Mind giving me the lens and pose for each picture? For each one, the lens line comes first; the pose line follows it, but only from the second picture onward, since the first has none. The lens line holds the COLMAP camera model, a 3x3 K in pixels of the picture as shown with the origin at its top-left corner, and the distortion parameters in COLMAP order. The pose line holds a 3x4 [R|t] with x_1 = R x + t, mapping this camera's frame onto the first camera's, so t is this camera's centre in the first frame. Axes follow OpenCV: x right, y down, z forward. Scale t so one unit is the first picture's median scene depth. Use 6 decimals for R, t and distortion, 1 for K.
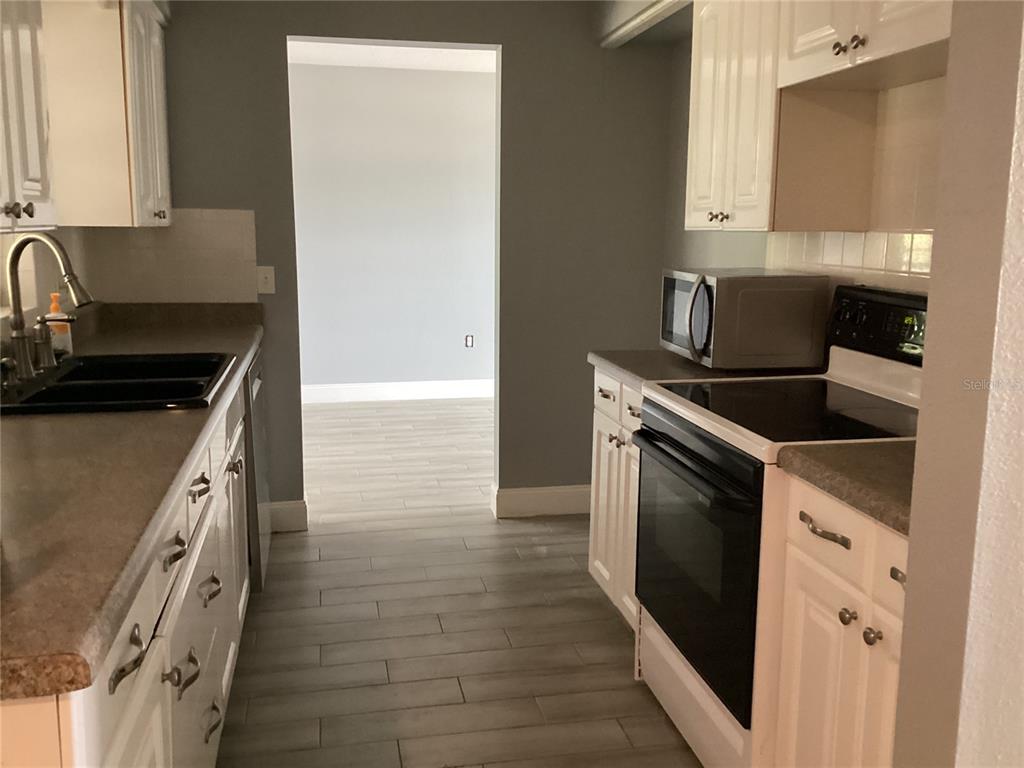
lens RADIAL K [[938.5, 0, 512.0], [0, 938.5, 384.0], [0, 0, 1]] dist [0.110243, -0.195997]
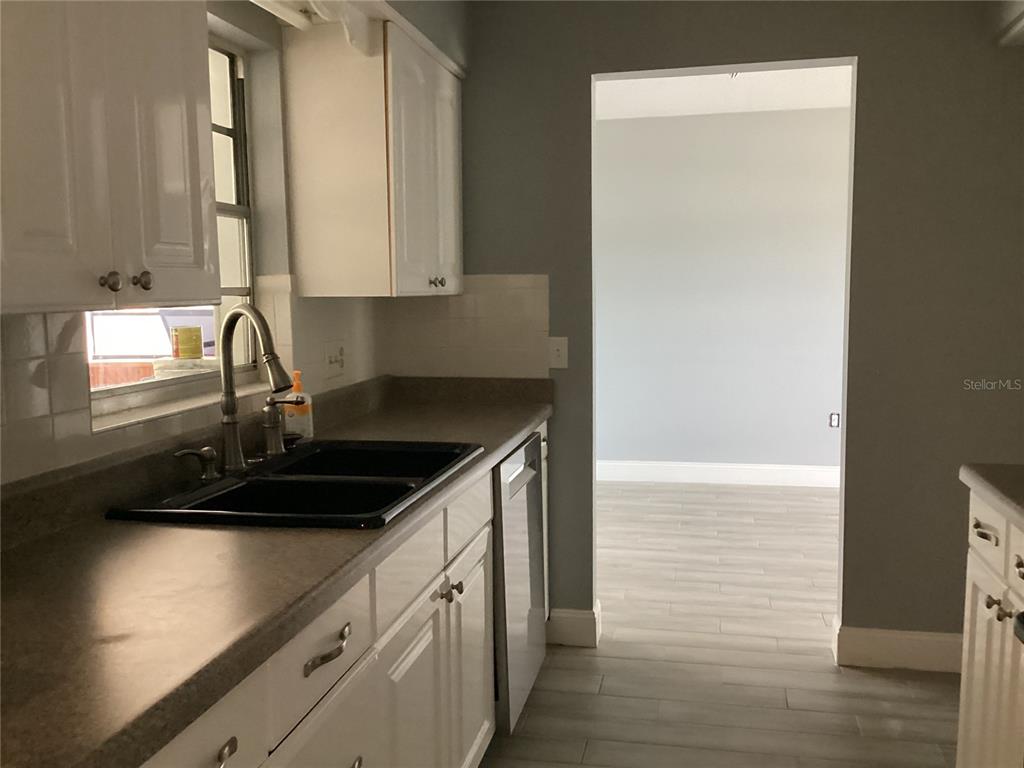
lens RADIAL K [[938.5, 0, 512.0], [0, 938.5, 384.0], [0, 0, 1]] dist [0.110243, -0.195997]
pose [[0.918186, 0.026392, -0.395269, 0.044886], [-0.051288, 0.997300, -0.052549, -0.033468], [0.392815, 0.068522, 0.917061, 0.188563]]
